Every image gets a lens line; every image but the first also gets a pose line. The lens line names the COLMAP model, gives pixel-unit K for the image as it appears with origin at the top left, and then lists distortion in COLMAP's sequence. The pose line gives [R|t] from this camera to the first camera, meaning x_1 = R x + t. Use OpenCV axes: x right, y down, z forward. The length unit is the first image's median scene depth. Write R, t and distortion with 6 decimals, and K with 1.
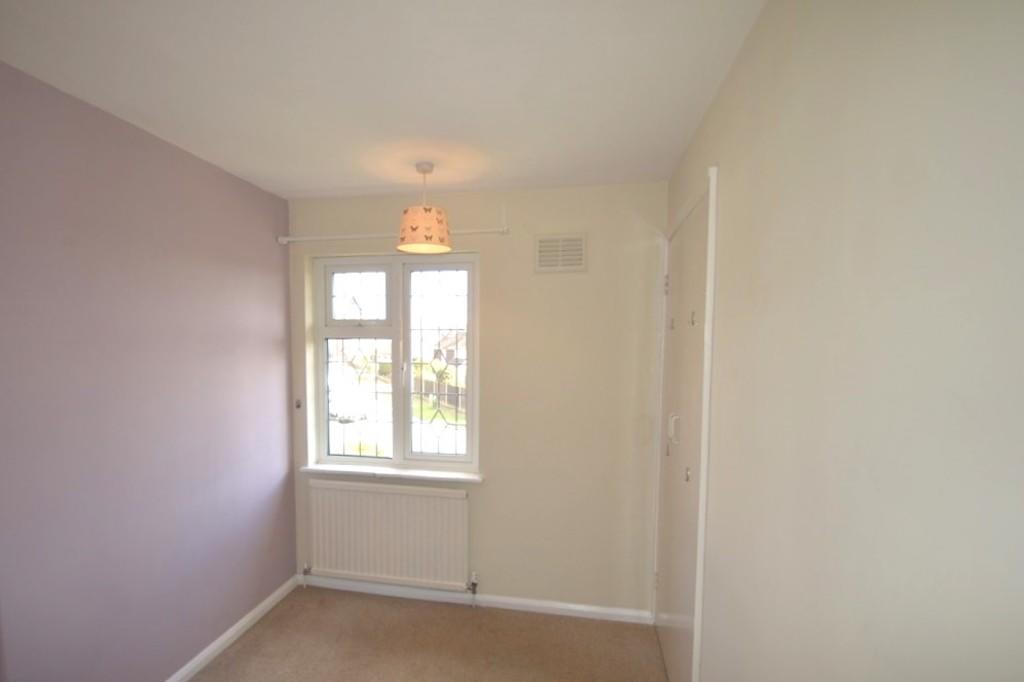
lens RADIAL K [[426.5, 0, 510.7], [0, 426.5, 380.8], [0, 0, 1]] dist [-0.000764, -0.000003]
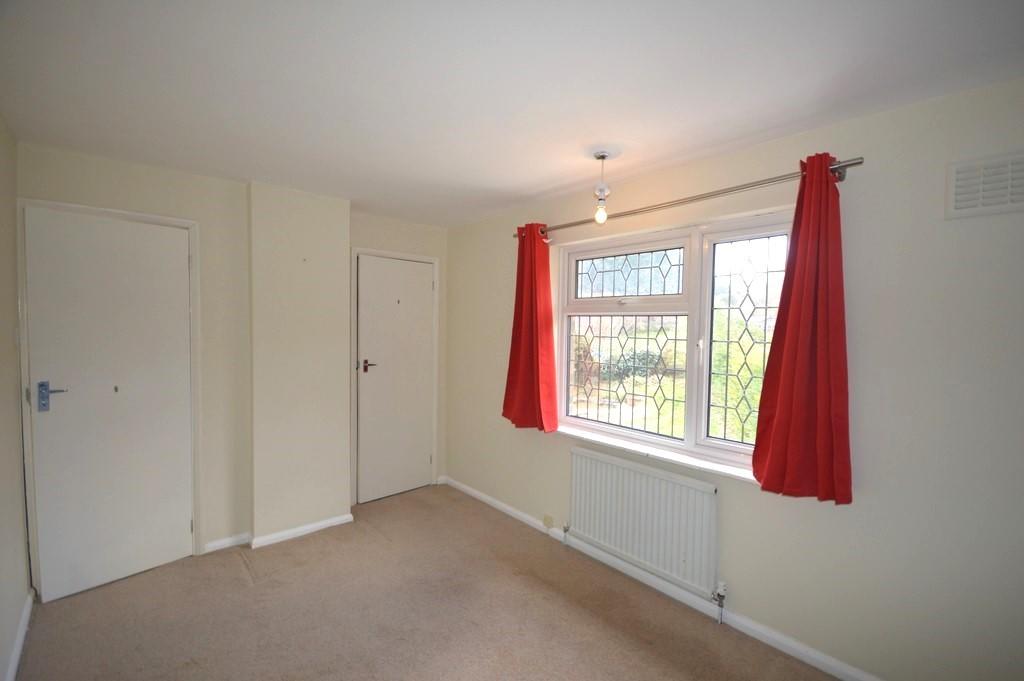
lens RADIAL K [[466.5, 0, 516.7], [0, 466.5, 350.3], [0, 0, 1]] dist [0.000484, 0.000110]
pose [[0.761000, 0.030692, -0.648025, 0.198969], [-0.053044, 0.998479, -0.015001, 0.012904], [0.646580, 0.045790, 0.761471, -0.018098]]
